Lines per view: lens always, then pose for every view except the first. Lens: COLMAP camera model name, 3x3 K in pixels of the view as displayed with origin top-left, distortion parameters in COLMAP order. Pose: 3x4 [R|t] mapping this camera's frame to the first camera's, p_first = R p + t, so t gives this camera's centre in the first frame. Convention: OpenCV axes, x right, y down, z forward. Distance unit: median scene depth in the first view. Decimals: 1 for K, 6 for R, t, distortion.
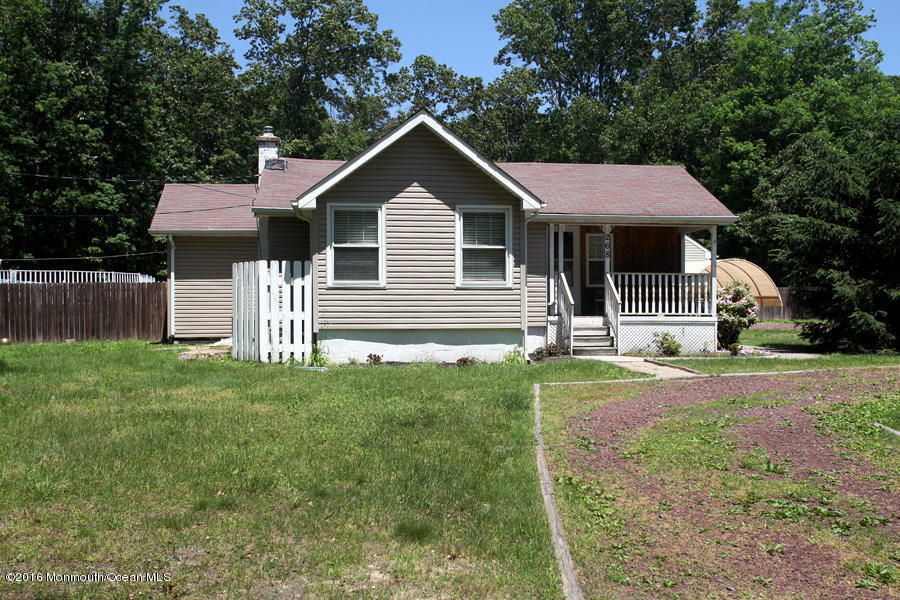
lens RADIAL K [[897.3, 0, 452.0], [0, 897.3, 303.4], [0, 0, 1]] dist [-0.036141, 0.000000]
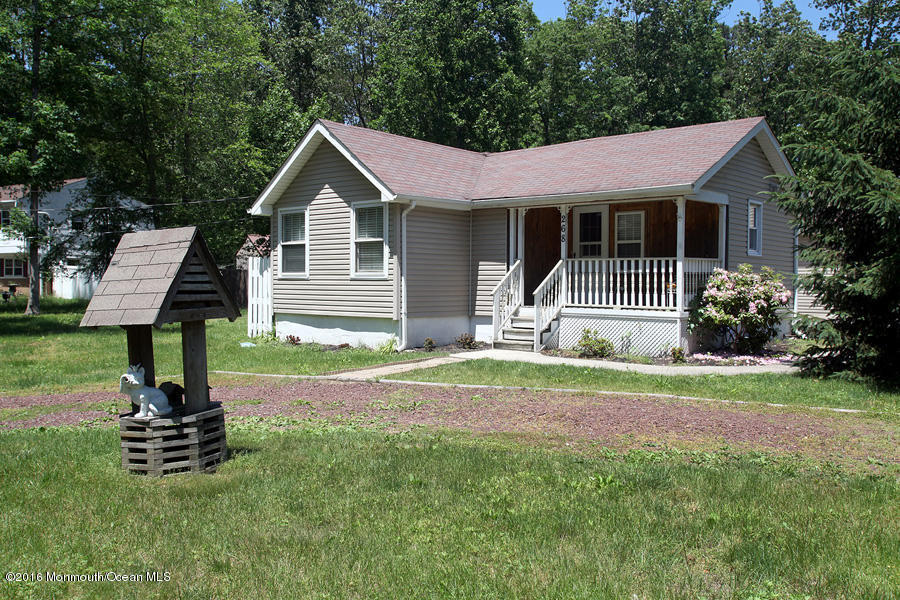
lens RADIAL K [[787.4, 0, 446.9], [0, 787.4, 295.8], [0, 0, 1]] dist [0.035896, -0.000103]
pose [[0.665626, 0.018451, -0.746057, 0.792838], [0.002633, 0.999630, 0.027071, -0.022039], [0.746281, -0.019984, 0.665331, 0.450832]]
